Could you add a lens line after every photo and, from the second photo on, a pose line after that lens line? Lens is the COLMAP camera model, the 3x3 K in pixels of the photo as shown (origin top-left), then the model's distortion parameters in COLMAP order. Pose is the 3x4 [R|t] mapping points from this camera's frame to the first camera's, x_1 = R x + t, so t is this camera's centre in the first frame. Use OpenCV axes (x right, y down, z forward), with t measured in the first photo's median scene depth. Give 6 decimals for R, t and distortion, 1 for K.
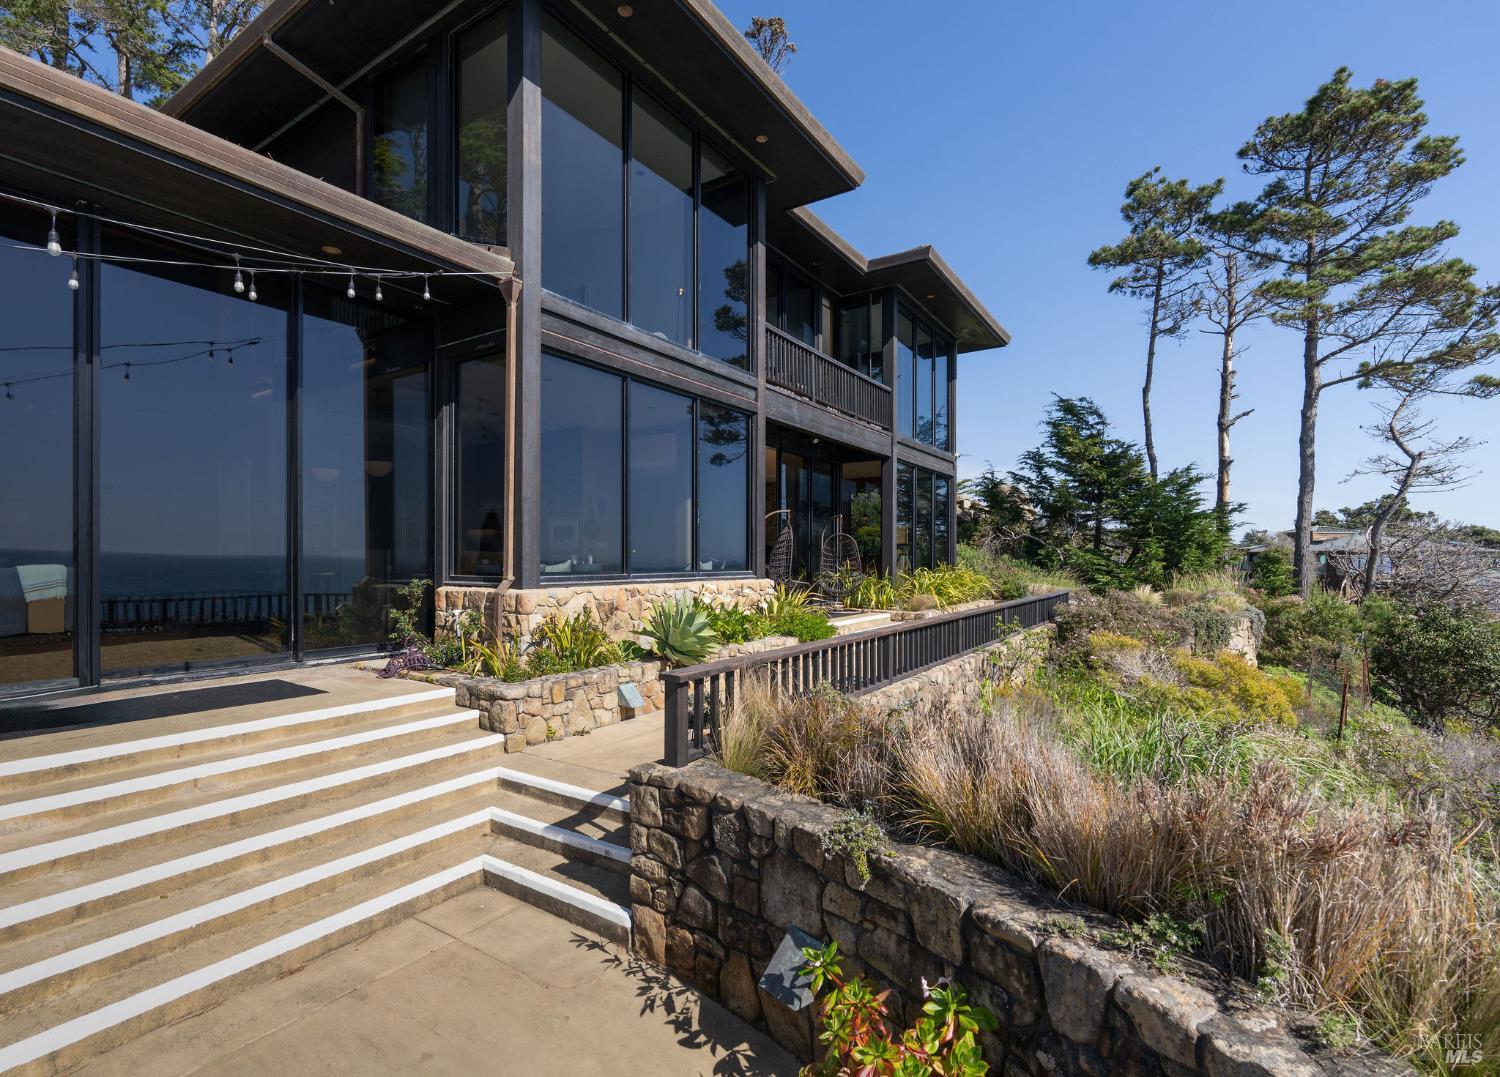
lens RADIAL K [[698.1, 0, 747.2], [0, 698.1, 565.3], [0, 0, 1]] dist [0.000052, -0.000047]
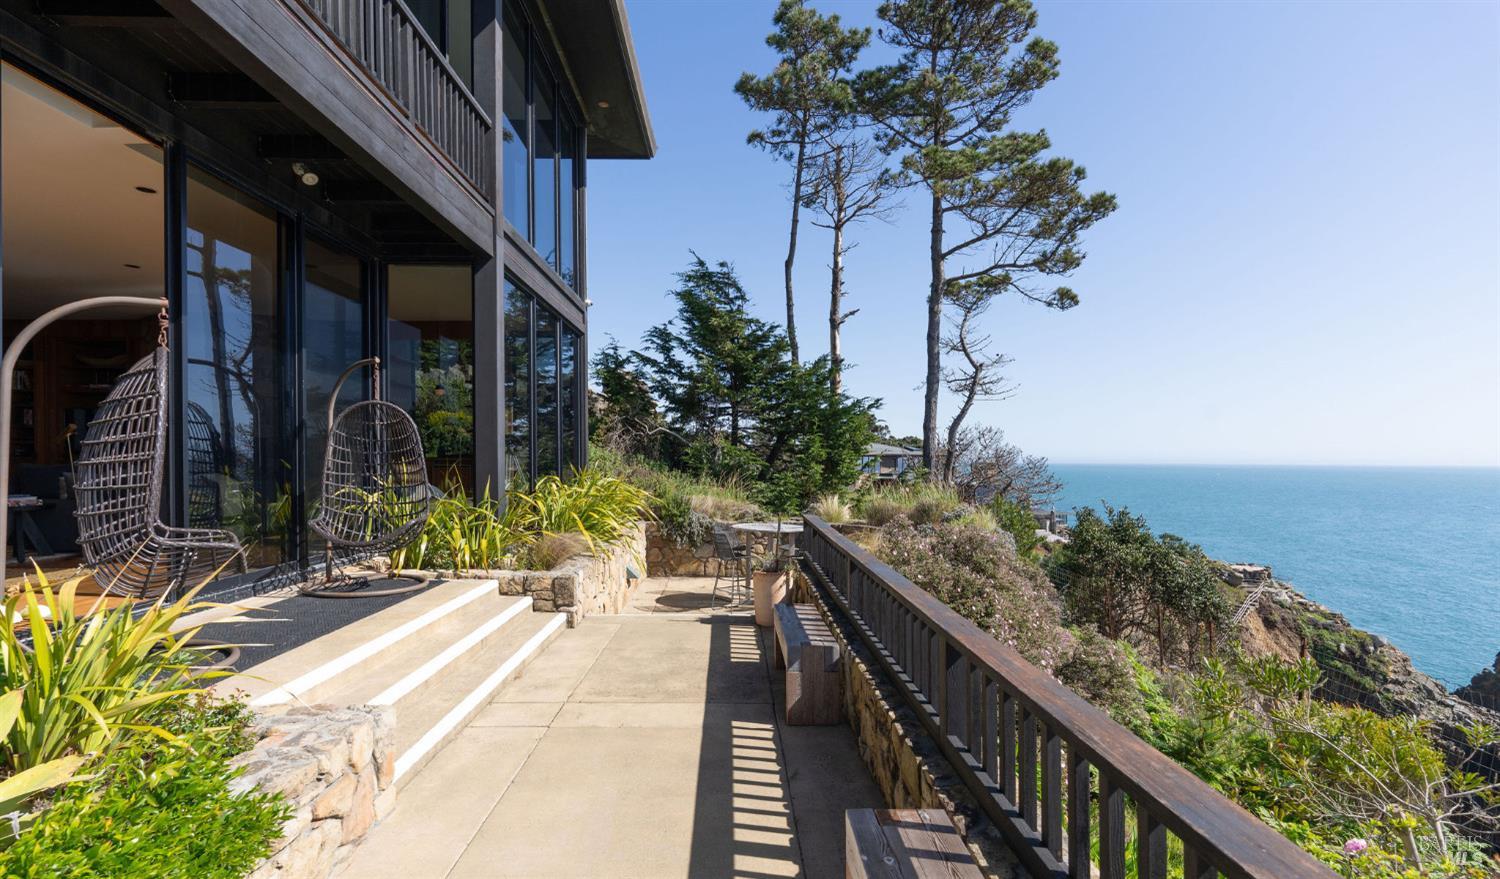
lens RADIAL K [[657.7, 0, 714.2], [0, 657.7, 472.5], [0, 0, 1]] dist [-0.000345, 0.000045]
pose [[0.847067, -0.008194, 0.531422, 0.062093], [0.002348, 0.999929, 0.011674, -0.003714], [-0.531480, -0.008640, 0.847027, 0.360482]]
